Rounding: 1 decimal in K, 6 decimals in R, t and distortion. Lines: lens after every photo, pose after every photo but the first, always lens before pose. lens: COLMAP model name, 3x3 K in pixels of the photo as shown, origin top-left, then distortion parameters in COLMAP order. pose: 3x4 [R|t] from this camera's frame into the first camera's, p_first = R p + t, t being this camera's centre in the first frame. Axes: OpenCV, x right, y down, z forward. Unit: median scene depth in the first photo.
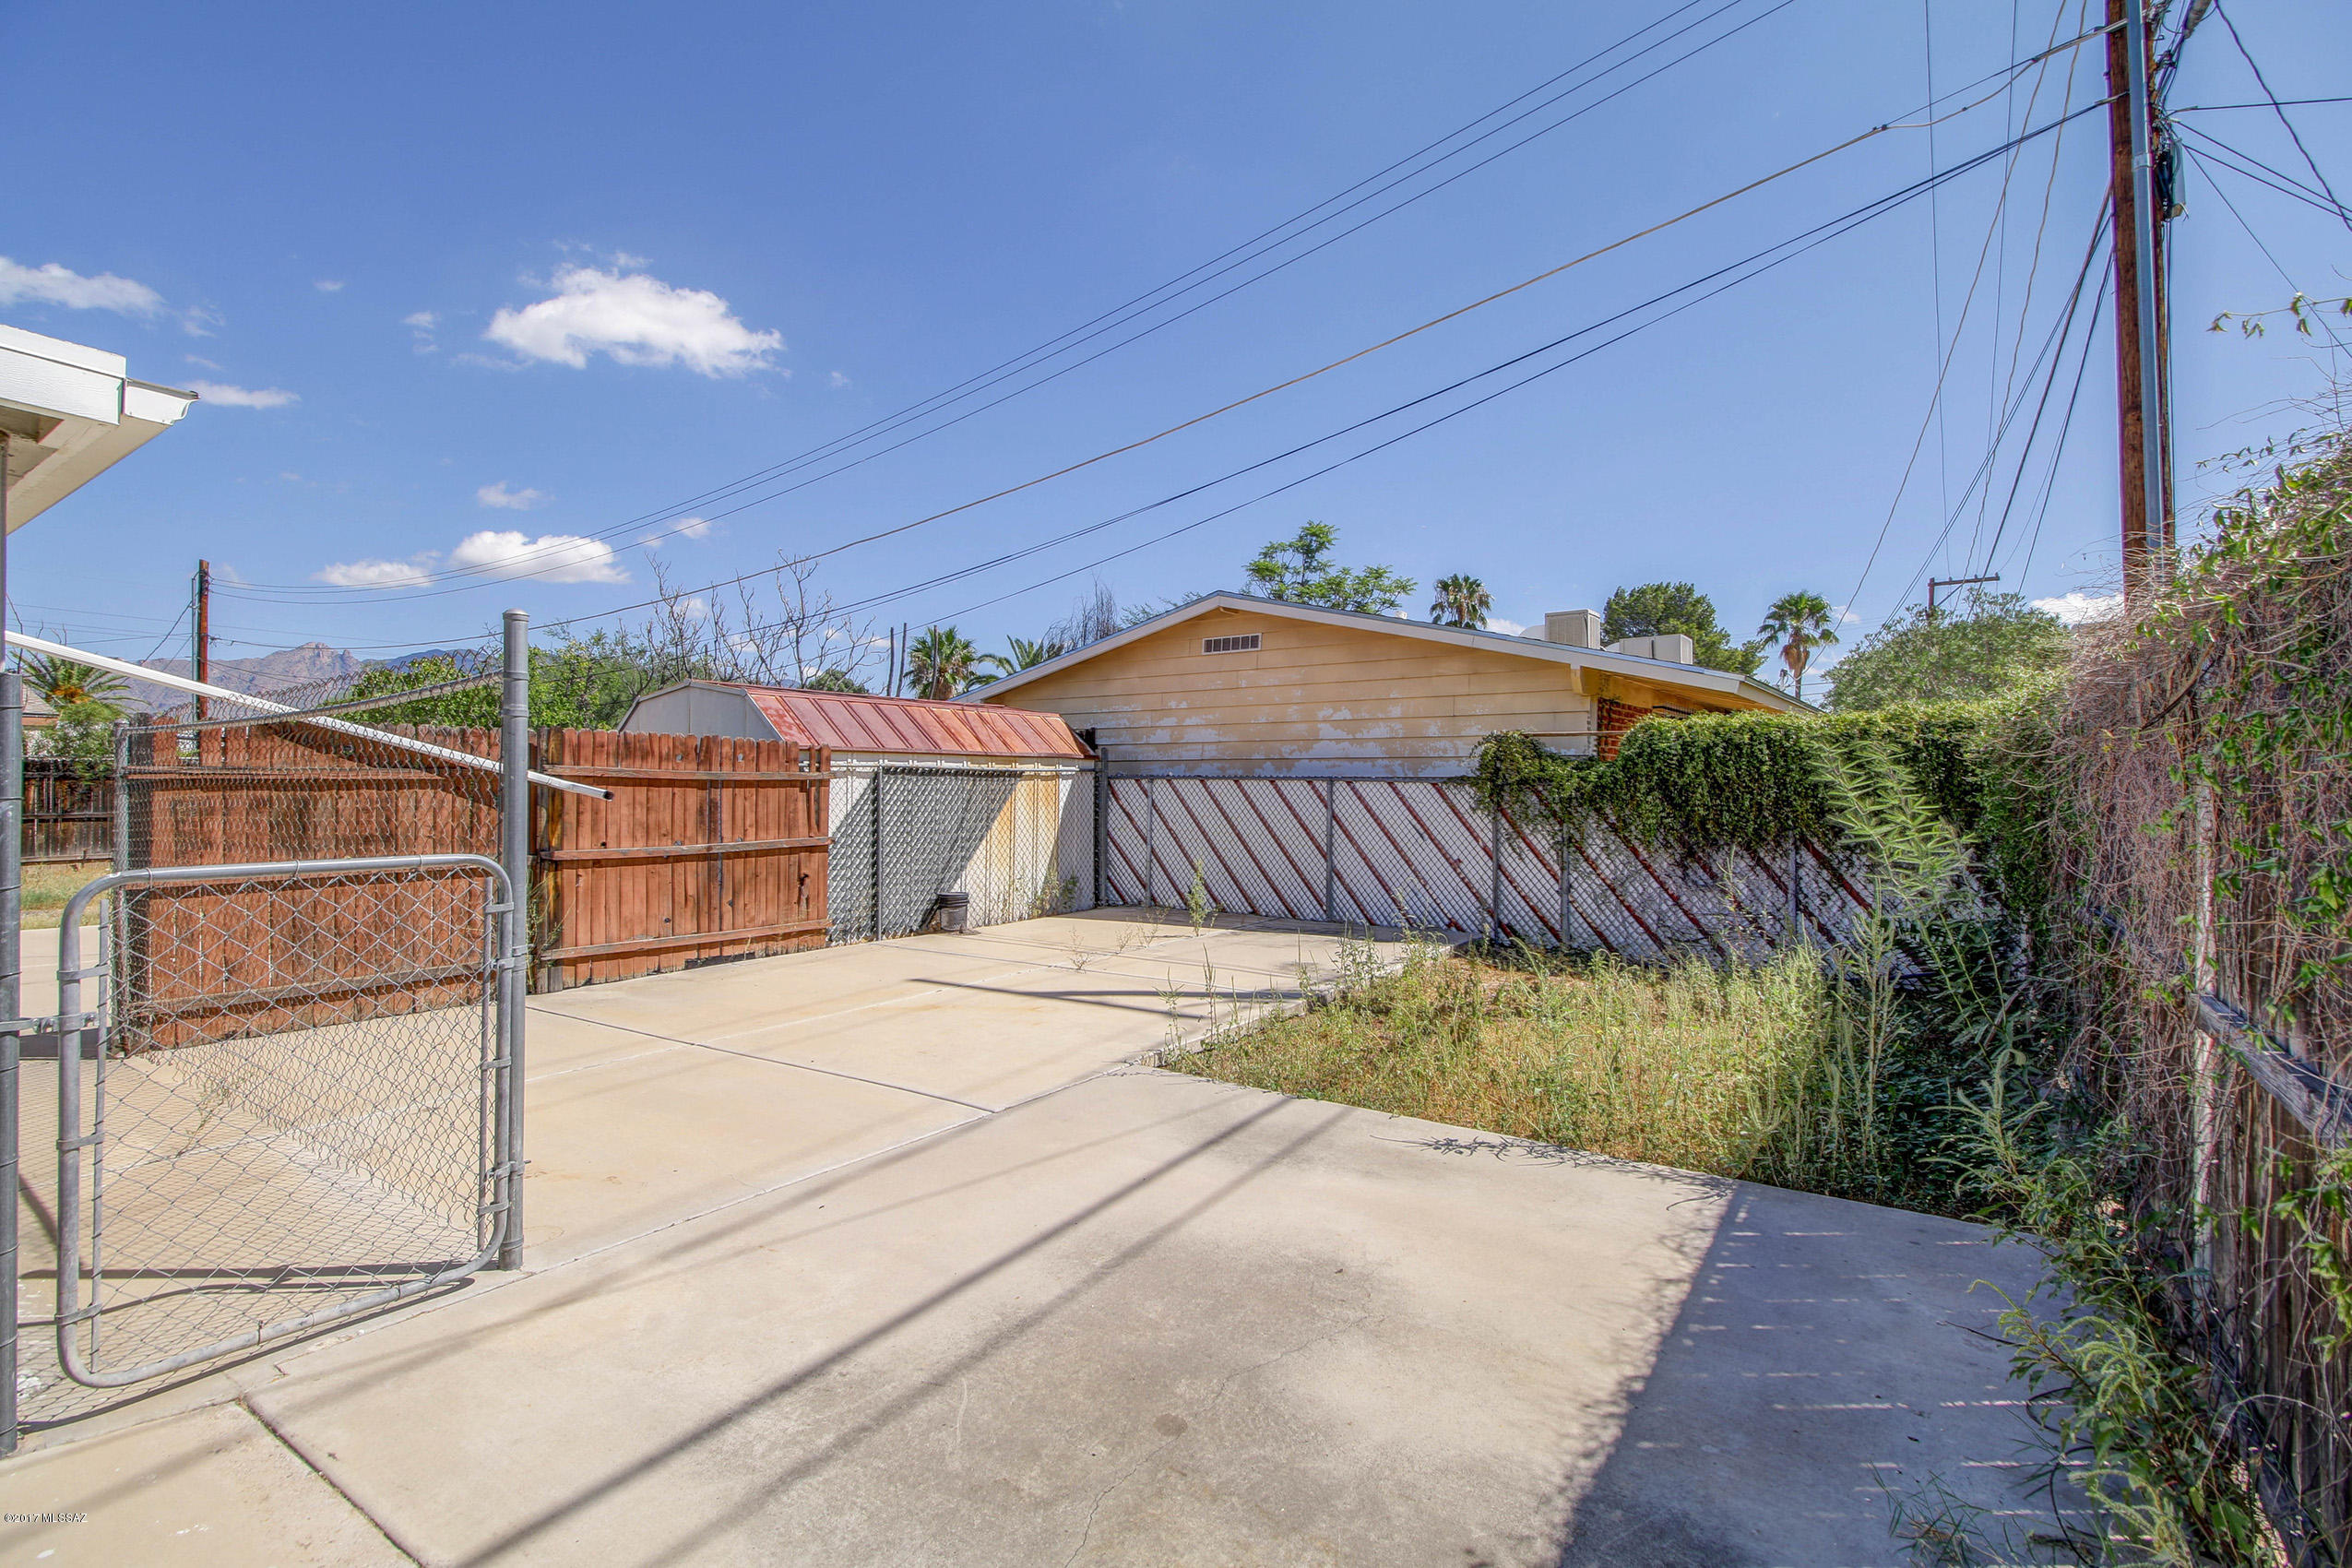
lens RADIAL K [[1056.1, 0, 1176.0], [0, 1056.1, 784.0], [0, 0, 1]] dist [0.013468, -0.000086]
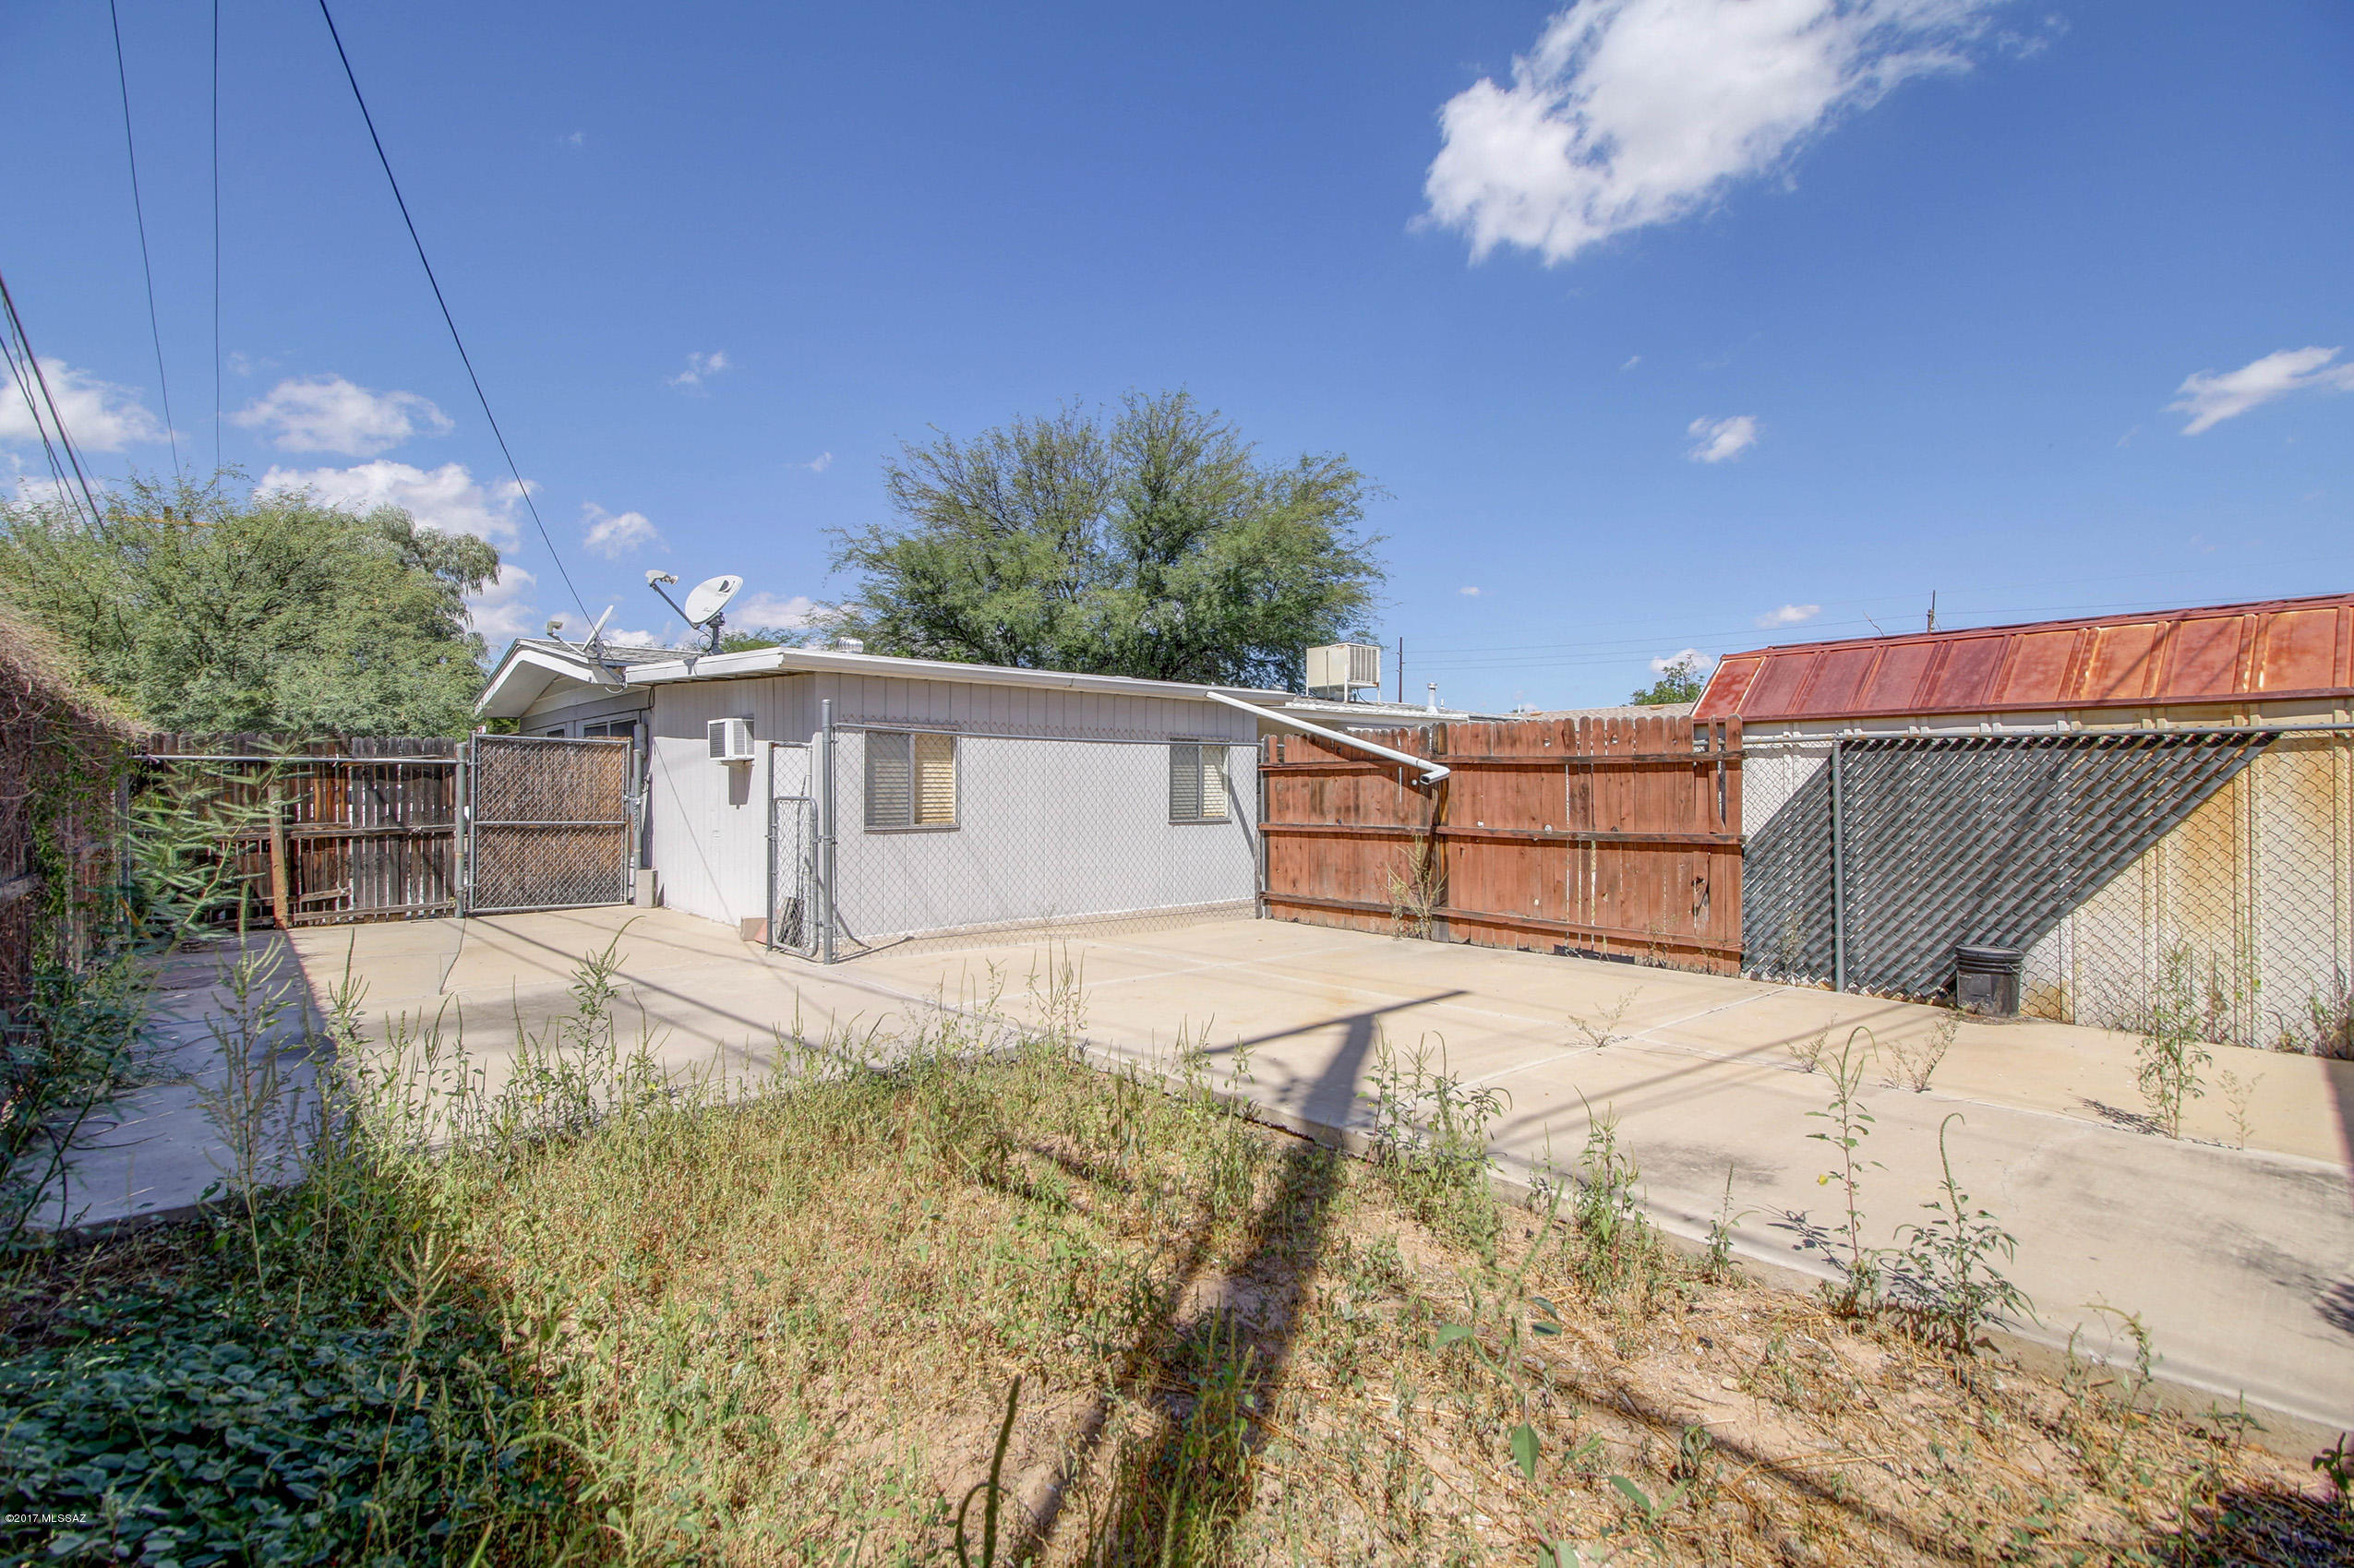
lens RADIAL K [[1056.8, 0, 1177.0], [0, 1056.8, 784.0], [0, 0, 1]] dist [0.013468, -0.000086]
pose [[-0.239913, 0.004766, -0.970783, 0.541151], [0.006420, 0.999974, 0.003323, 0.008166], [0.970773, -0.005435, -0.239937, 0.821338]]
